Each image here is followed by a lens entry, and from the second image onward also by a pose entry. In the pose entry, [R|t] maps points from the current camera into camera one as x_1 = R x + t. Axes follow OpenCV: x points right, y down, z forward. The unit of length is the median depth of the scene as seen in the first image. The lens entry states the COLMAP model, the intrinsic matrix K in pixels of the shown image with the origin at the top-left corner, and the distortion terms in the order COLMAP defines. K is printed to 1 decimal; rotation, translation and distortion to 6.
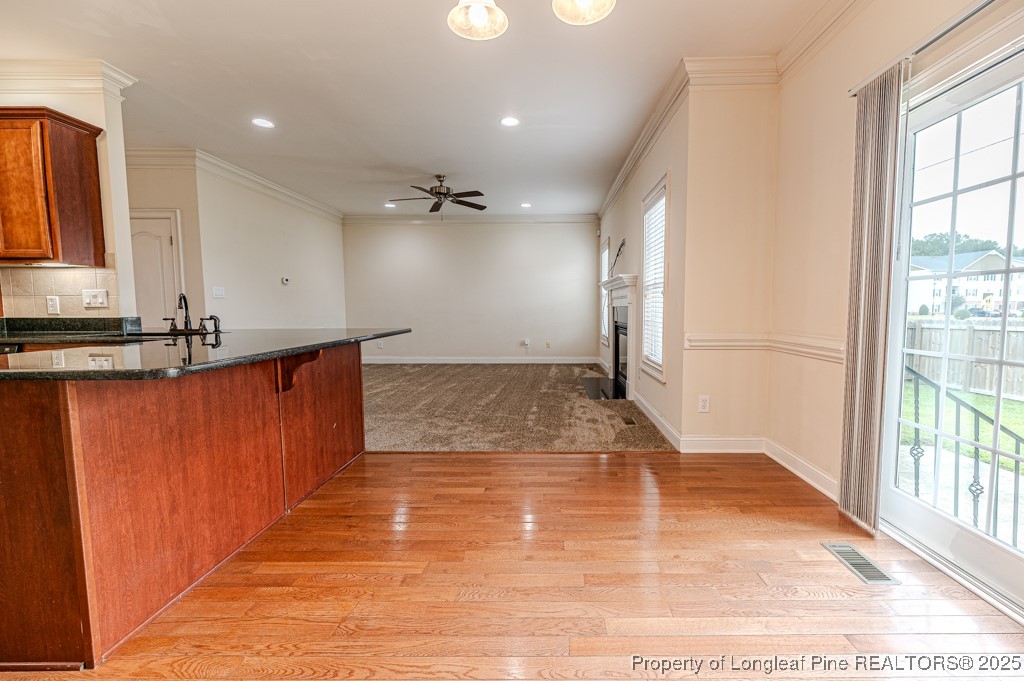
lens RADIAL K [[408.0, 0, 512.9], [0, 408.0, 336.8], [0, 0, 1]] dist [-0.001691, -0.000102]
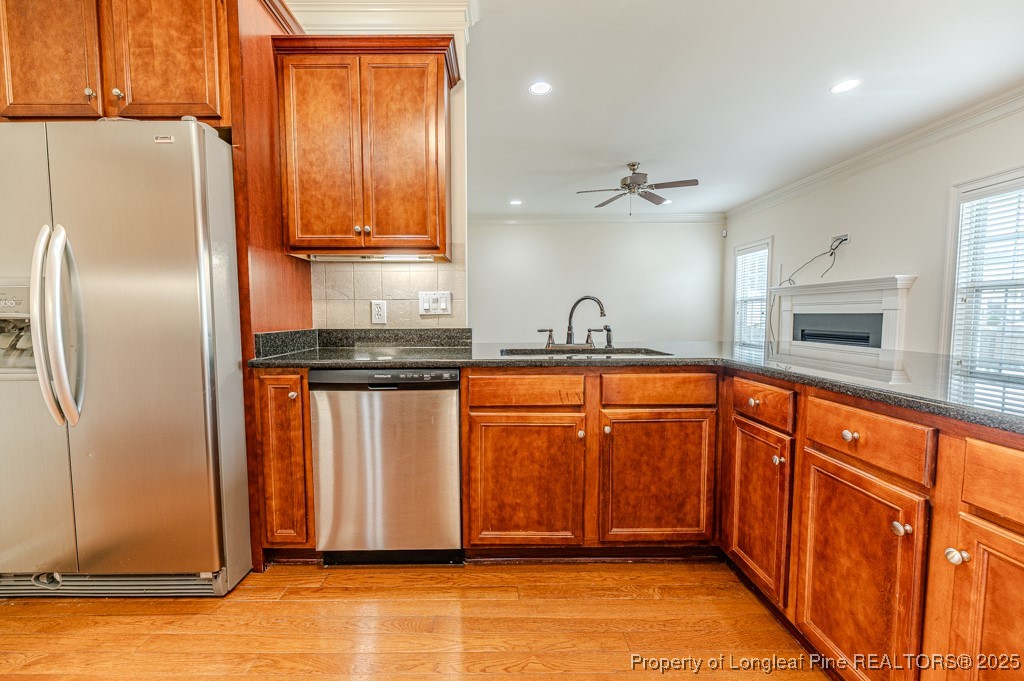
lens RADIAL K [[423.8, 0, 507.6], [0, 423.8, 345.0], [0, 0, 1]] dist [-0.001411, -0.000056]
pose [[0.999922, -0.002421, 0.012244, -0.906345], [0.002510, 0.999971, -0.007204, -0.010893], [-0.012227, 0.007234, 0.999899, 0.213945]]
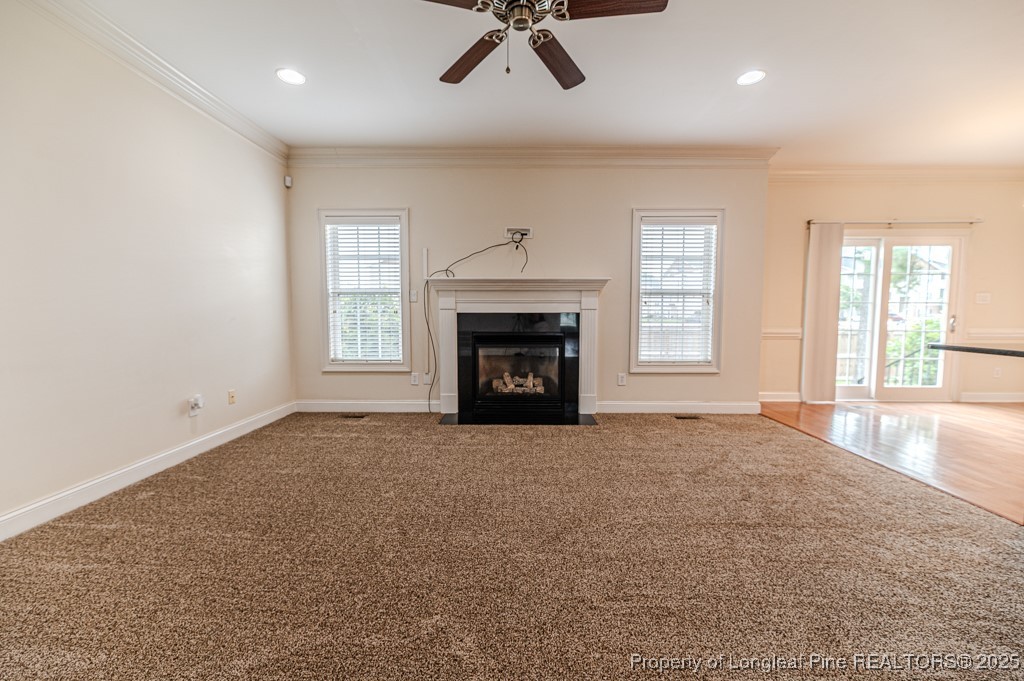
lens RADIAL K [[408.0, 0, 512.9], [0, 408.0, 336.8], [0, 0, 1]] dist [-0.001691, -0.000102]
pose [[0.021926, -0.050661, 0.998475, -1.081965], [0.077679, 0.995782, 0.048818, -0.136310], [-0.996737, 0.076491, 0.025768, 1.919048]]
